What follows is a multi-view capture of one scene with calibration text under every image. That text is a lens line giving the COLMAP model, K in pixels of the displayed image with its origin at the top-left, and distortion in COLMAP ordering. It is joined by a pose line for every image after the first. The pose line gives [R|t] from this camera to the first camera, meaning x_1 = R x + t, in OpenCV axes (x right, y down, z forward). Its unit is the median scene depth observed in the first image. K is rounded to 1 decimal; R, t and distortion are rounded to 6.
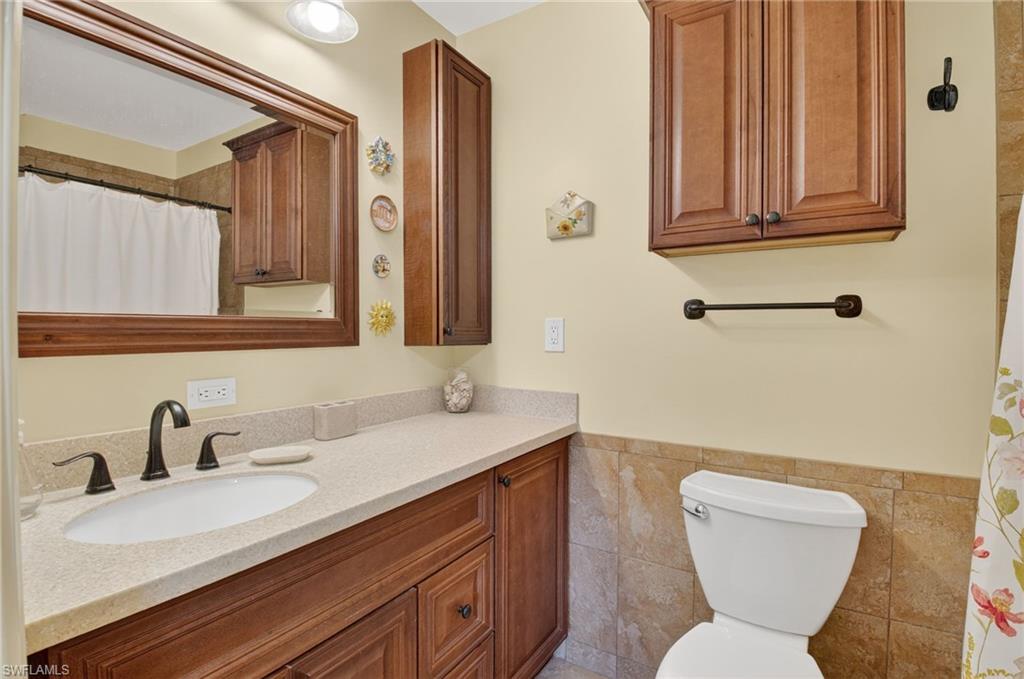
lens RADIAL K [[479.6, 0, 515.7], [0, 479.6, 341.0], [0, 0, 1]] dist [0.001596, -0.023751]
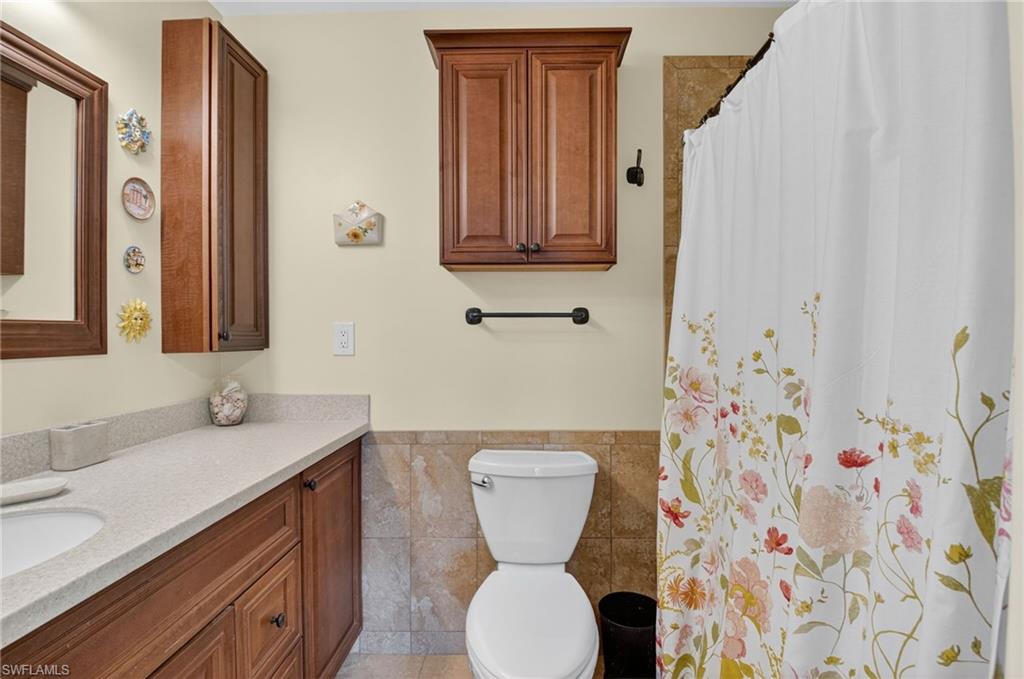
lens RADIAL K [[479.6, 0, 515.7], [0, 479.6, 341.0], [0, 0, 1]] dist [0.001596, -0.023751]
pose [[0.857812, -0.011936, 0.513826, -0.156017], [0.016060, 0.999865, -0.003585, 0.001729], [-0.513713, 0.011327, 0.857887, -0.080278]]
